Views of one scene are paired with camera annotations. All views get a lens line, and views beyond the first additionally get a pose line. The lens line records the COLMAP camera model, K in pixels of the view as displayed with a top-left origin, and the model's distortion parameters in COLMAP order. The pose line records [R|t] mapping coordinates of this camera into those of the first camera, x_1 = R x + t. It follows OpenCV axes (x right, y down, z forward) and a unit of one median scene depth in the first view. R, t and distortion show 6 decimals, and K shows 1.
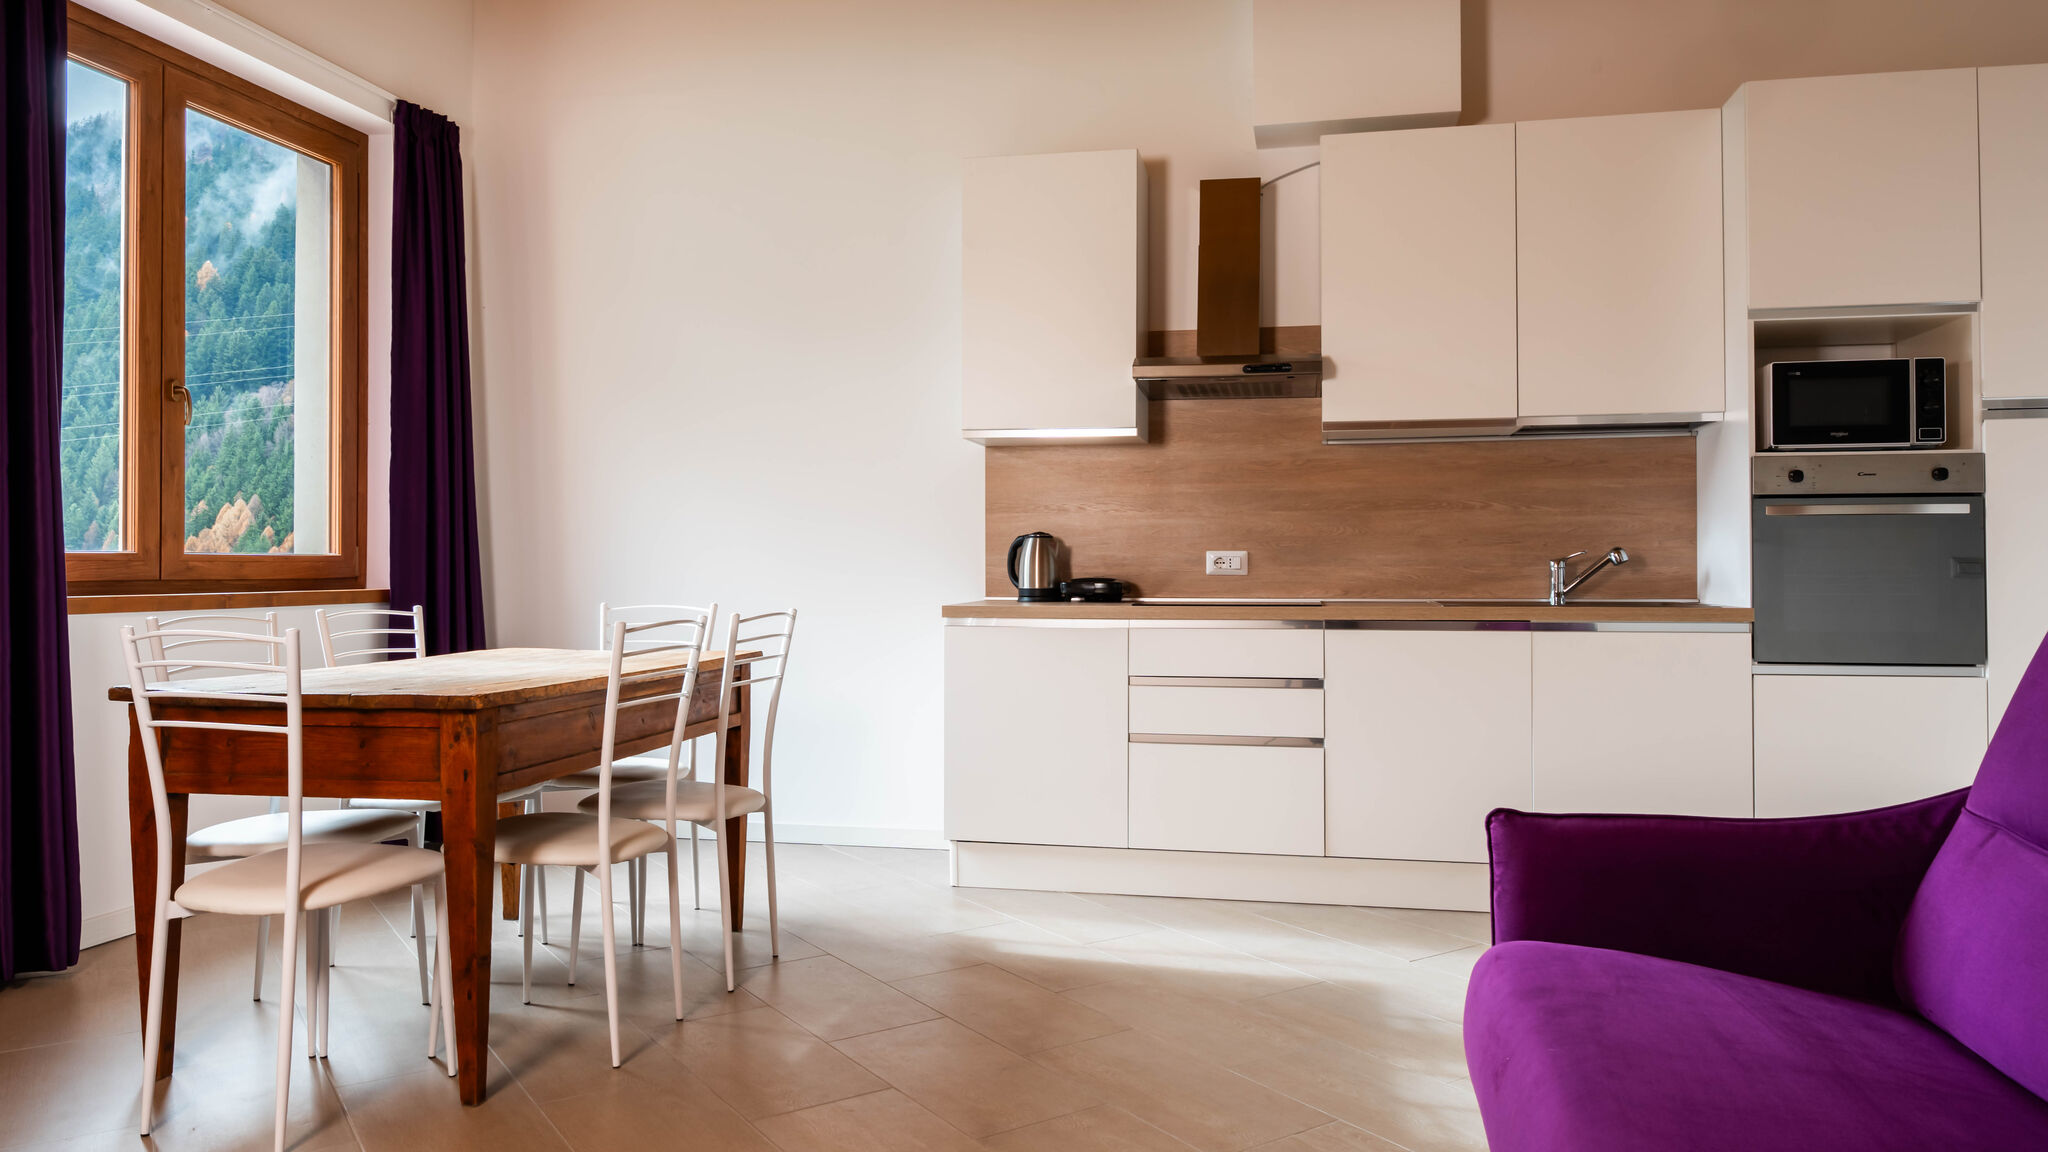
lens RADIAL K [[1400.0, 0, 1020.3], [0, 1400.0, 560.8], [0, 0, 1]] dist [0.005355, -0.023087]
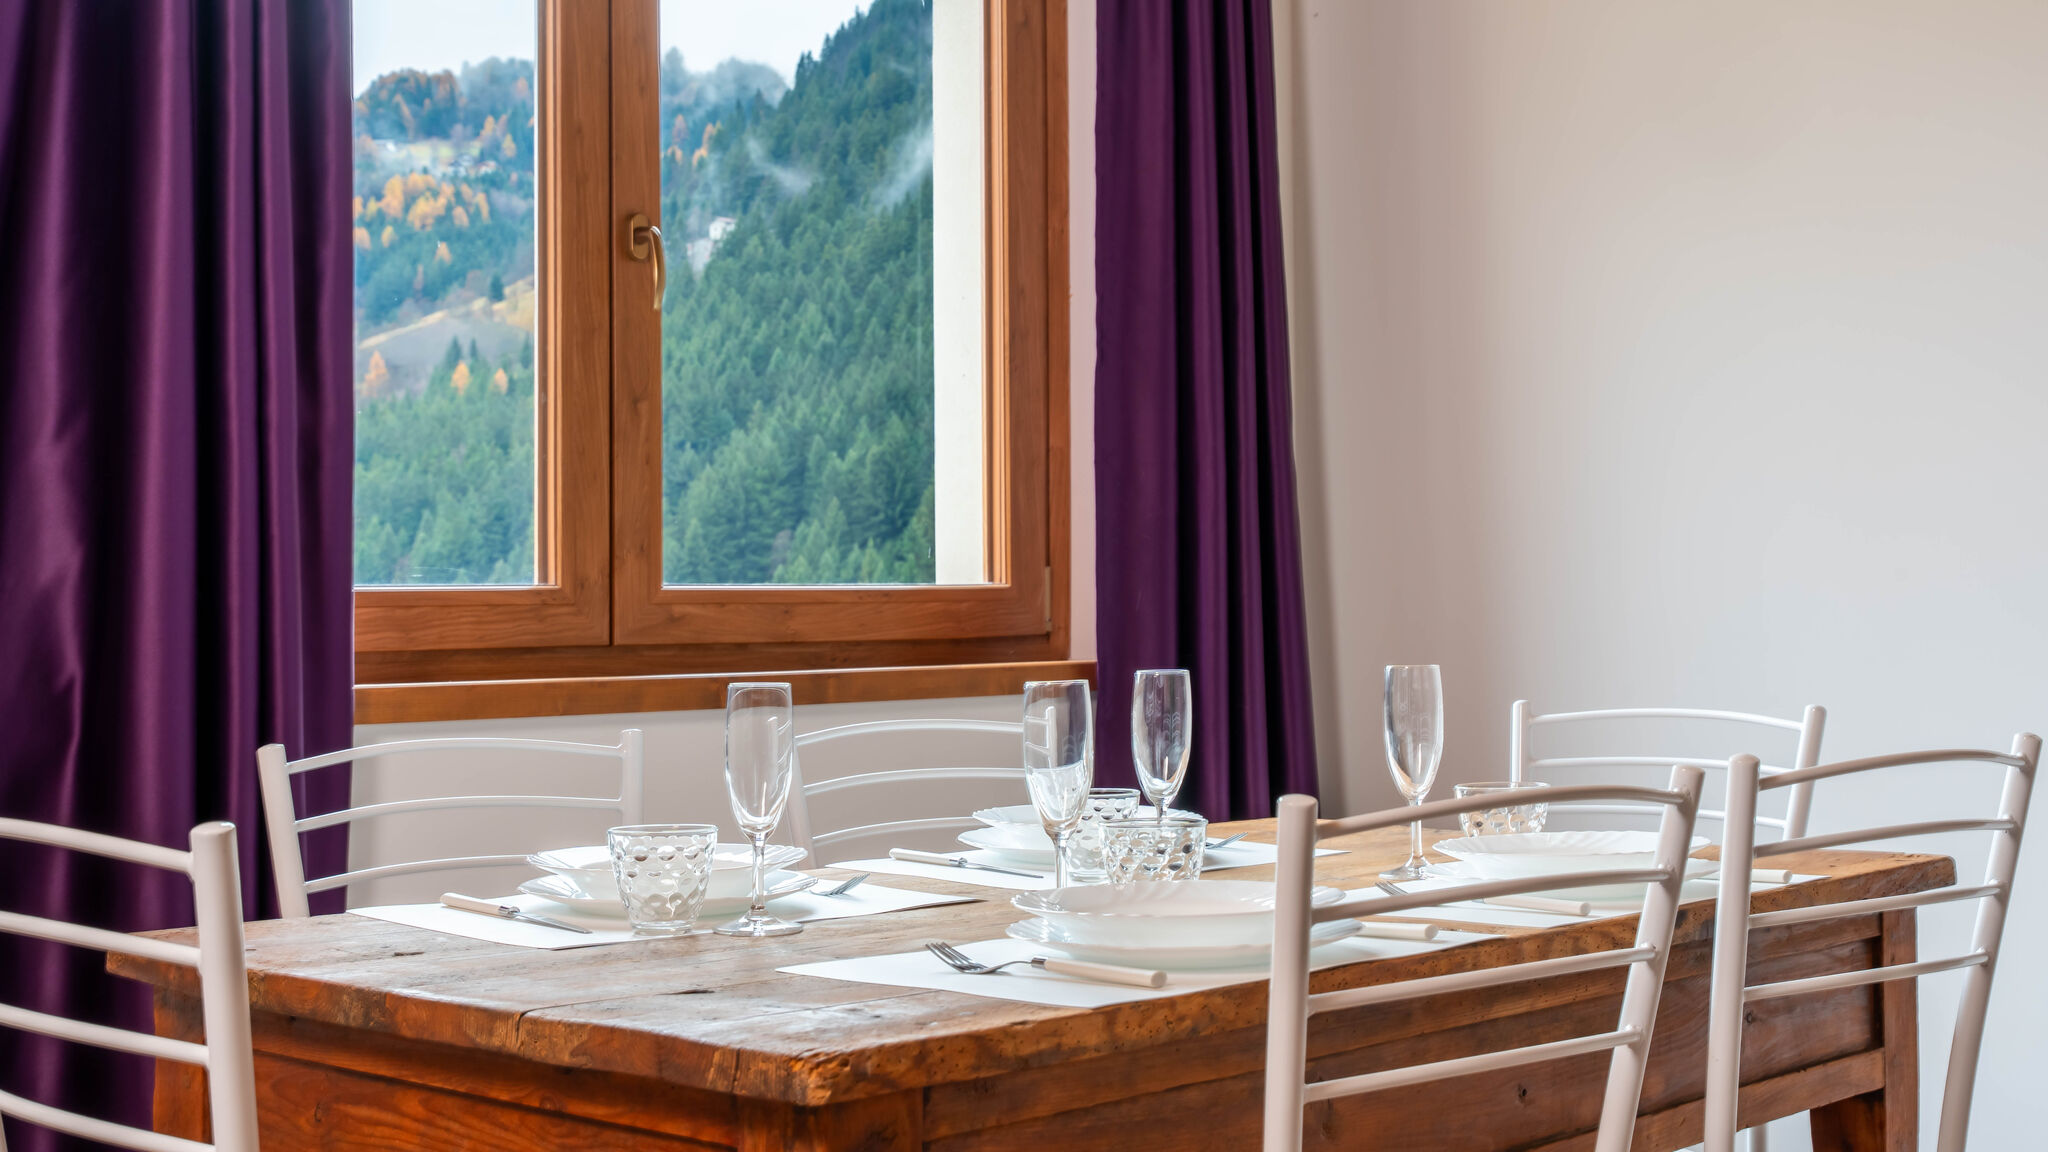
lens RADIAL K [[2653.9, 0, 1009.5], [0, 2653.9, 577.1], [0, 0, 1]] dist [-0.043245, 0.000000]
pose [[0.847112, -0.020181, -0.531031, -0.043895], [0.017029, 0.999796, -0.010832, 0.002970], [0.531142, 0.000133, 0.847283, 0.379146]]
